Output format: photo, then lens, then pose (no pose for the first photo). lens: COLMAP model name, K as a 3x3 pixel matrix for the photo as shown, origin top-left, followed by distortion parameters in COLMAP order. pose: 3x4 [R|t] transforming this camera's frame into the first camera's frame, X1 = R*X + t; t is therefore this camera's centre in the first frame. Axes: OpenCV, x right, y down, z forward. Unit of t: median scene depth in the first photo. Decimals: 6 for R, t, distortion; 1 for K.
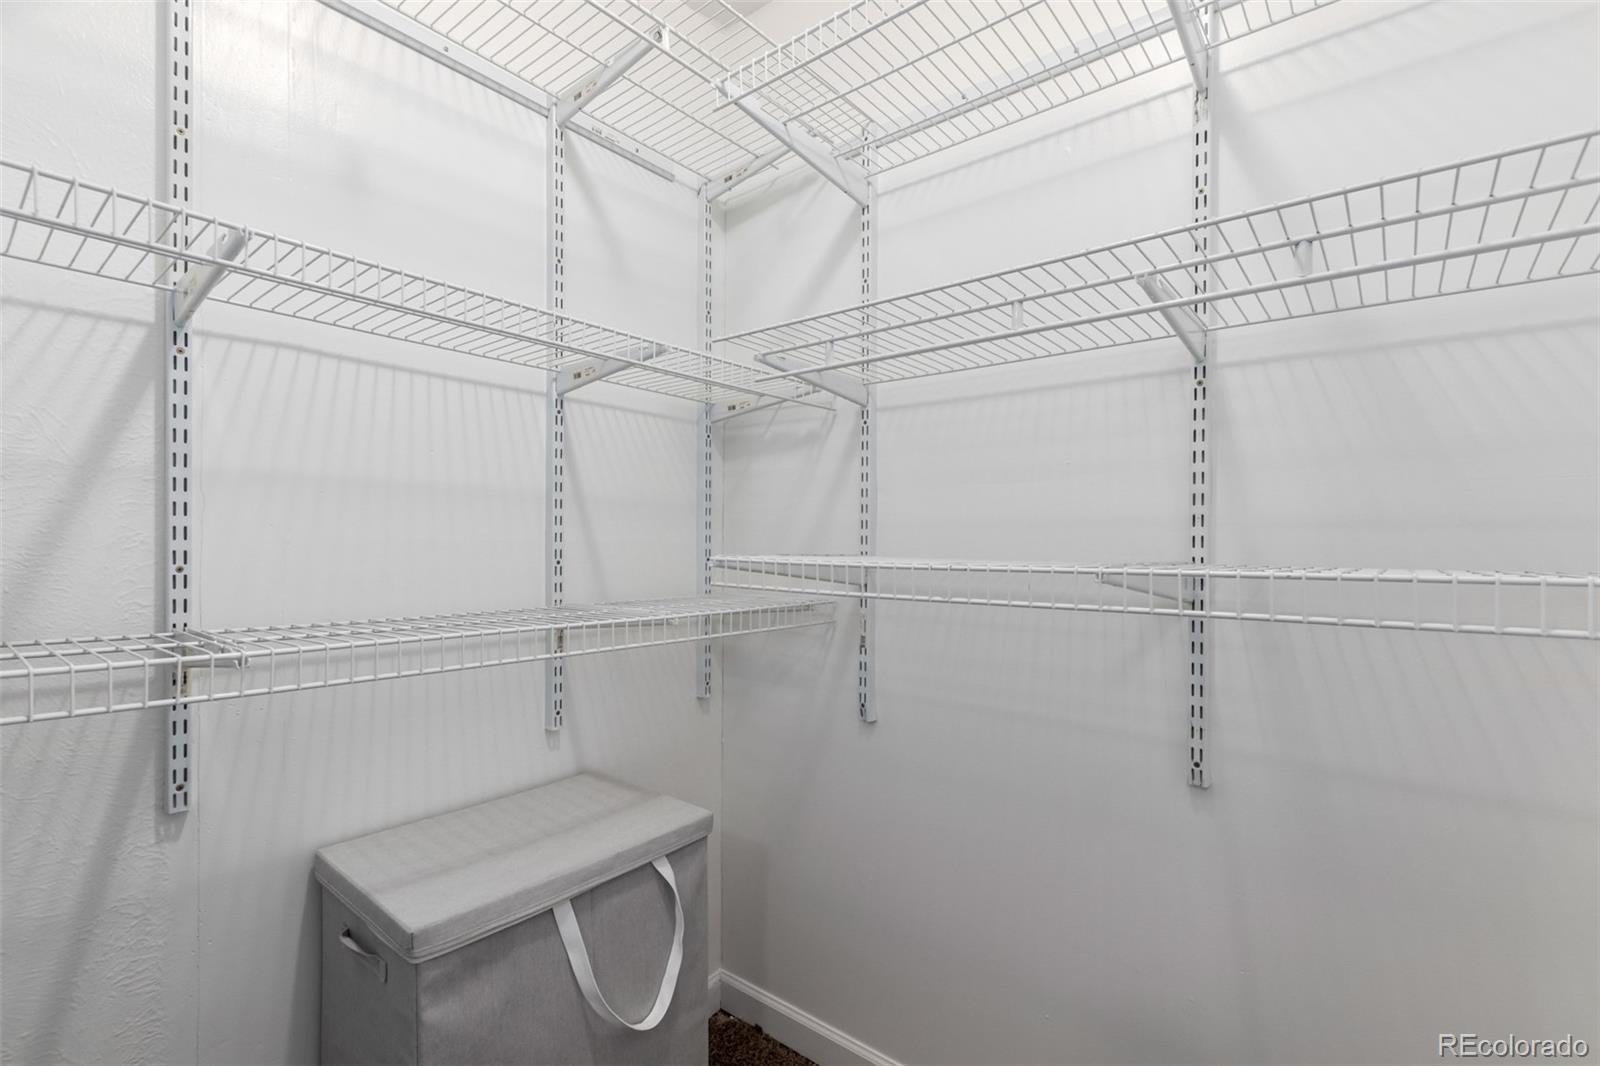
lens RADIAL K [[737.7, 0, 790.3], [0, 737.7, 539.9], [0, 0, 1]] dist [0.001012, -0.000770]
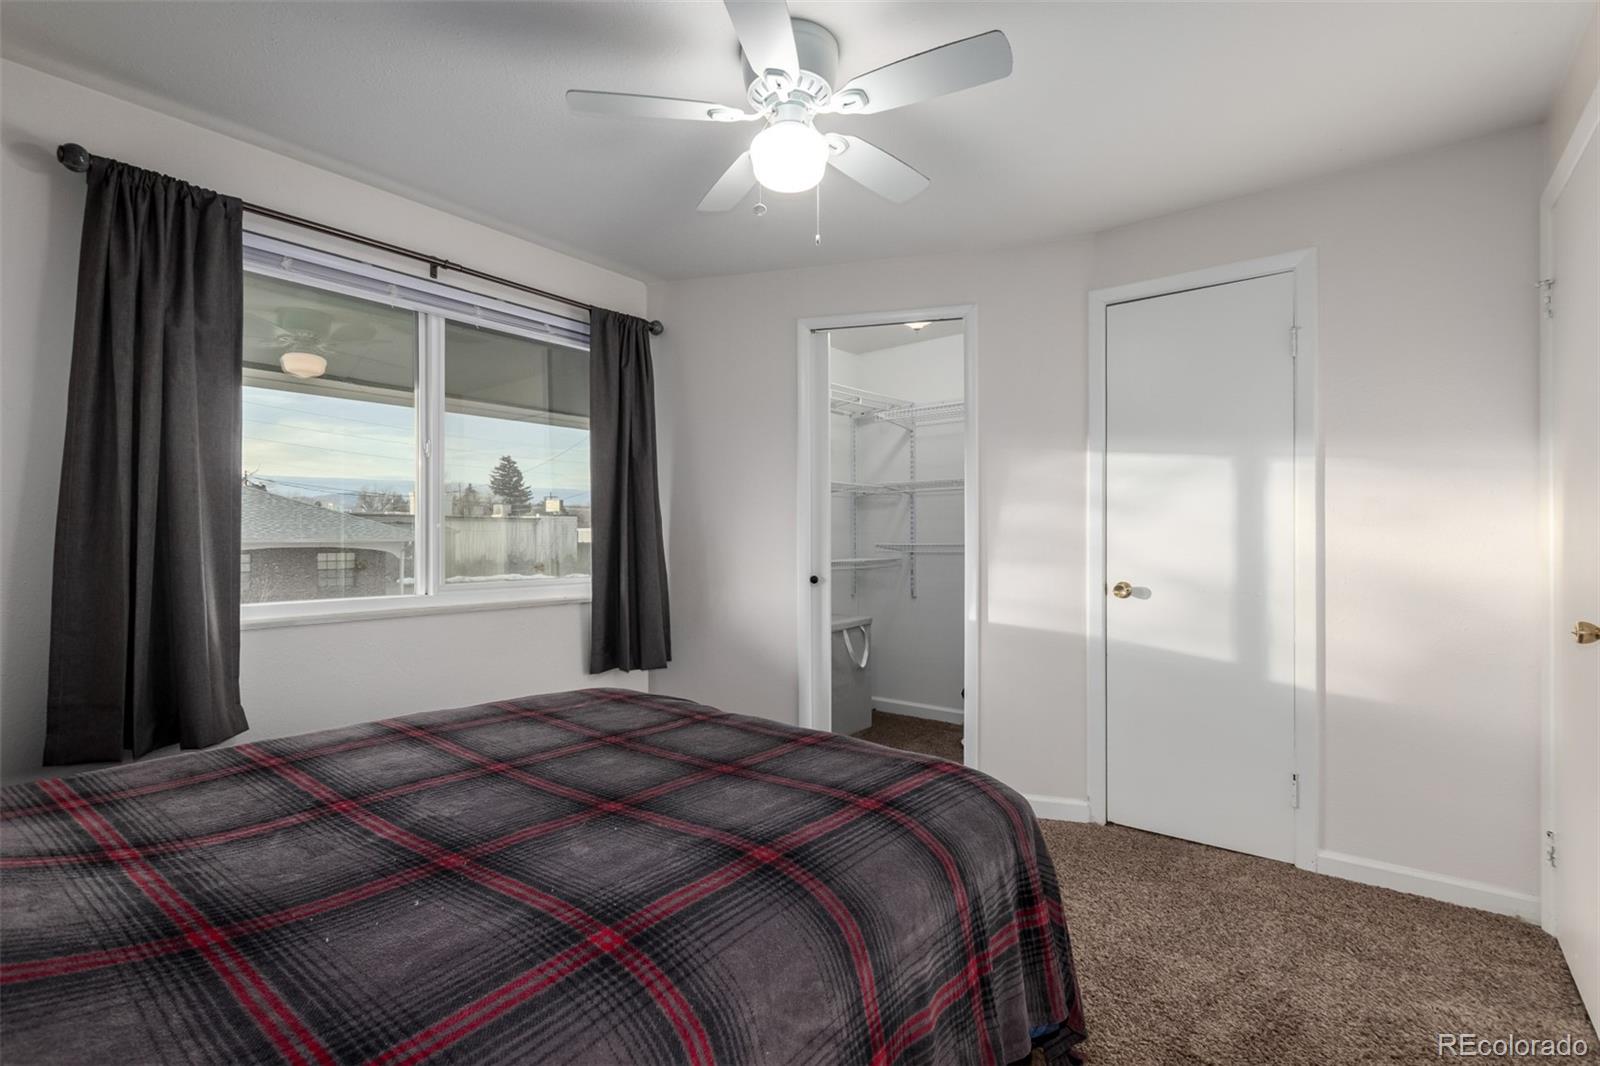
lens RADIAL K [[737.7, 0, 787.7], [0, 737.7, 544.2], [0, 0, 1]] dist [0.001012, -0.000770]
pose [[0.999752, -0.011439, 0.019113, -0.512443], [0.011164, 0.999833, 0.014481, -0.027708], [-0.019276, -0.014264, 0.999712, -2.217621]]
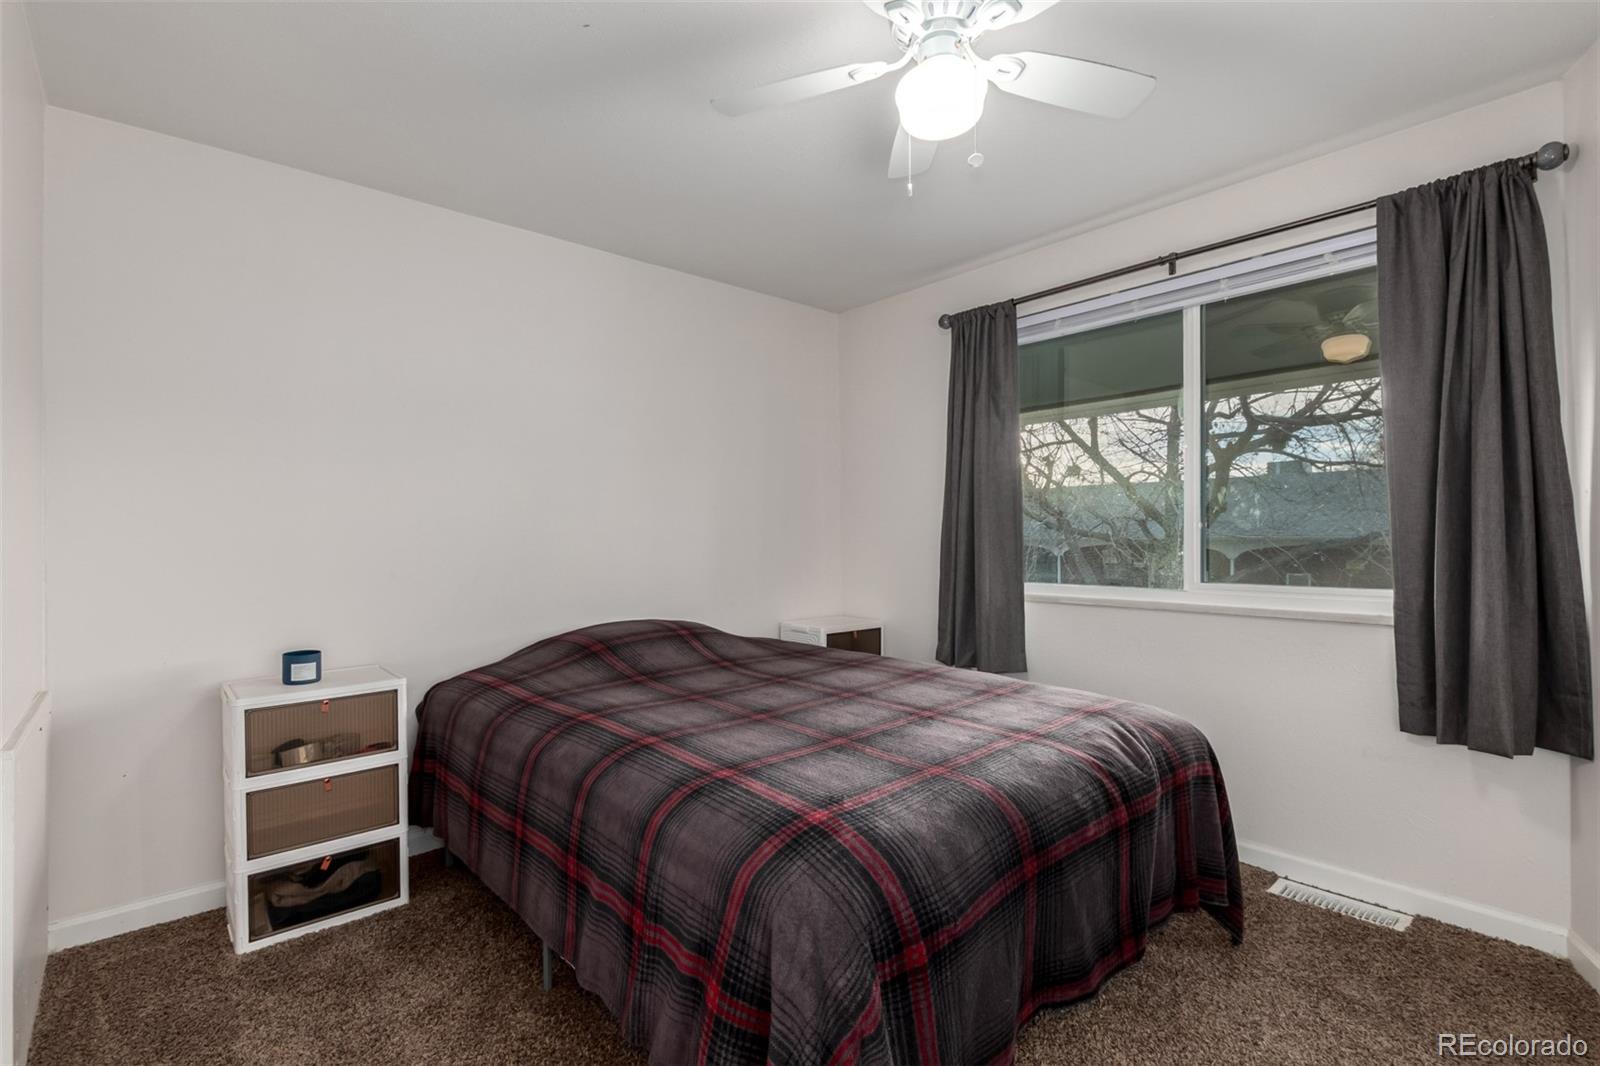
lens RADIAL K [[737.7, 0, 791.1], [0, 737.7, 539.0], [0, 0, 1]] dist [0.001012, -0.000770]
pose [[-0.164232, -0.007344, -0.986394, 0.686645], [0.009397, 0.999915, -0.009009, -0.002495], [0.986377, -0.010749, -0.164149, -0.931581]]
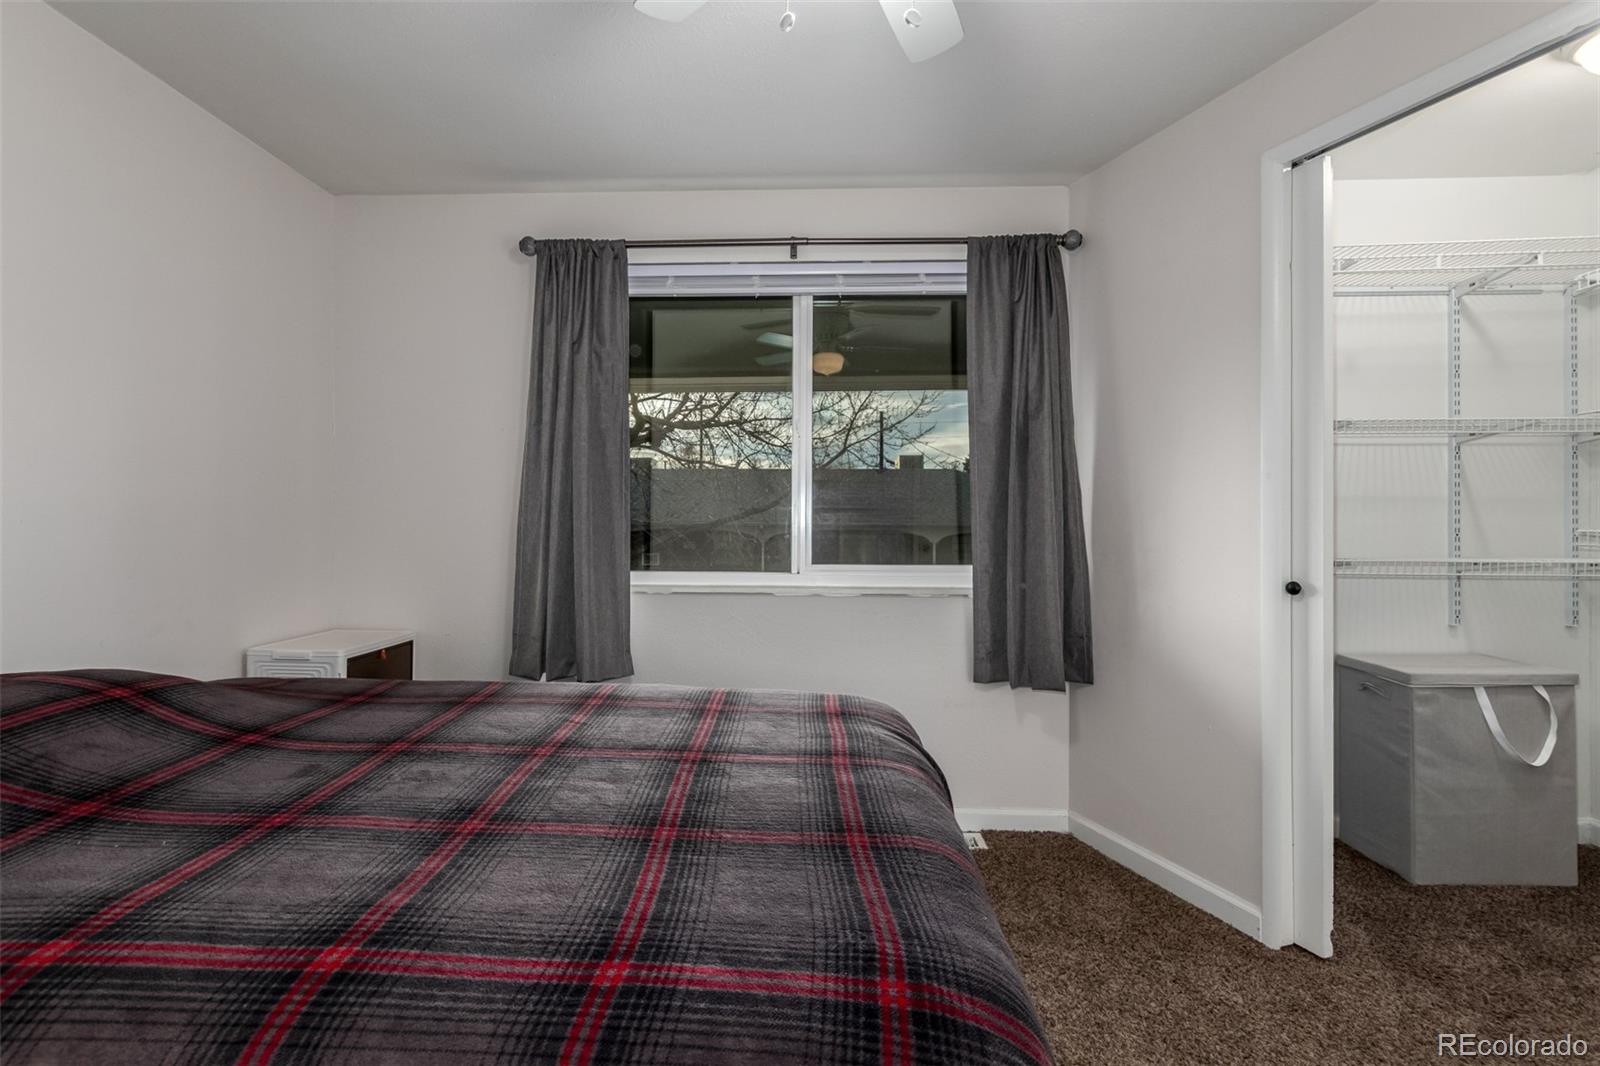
lens RADIAL K [[737.7, 0, 799.6], [0, 737.7, 523.8], [0, 0, 1]] dist [0.001012, -0.000770]
pose [[0.599771, -0.004316, -0.800160, 0.174220], [0.005698, 0.999983, -0.001123, -0.004276], [0.800151, -0.003886, 0.599786, -1.413500]]
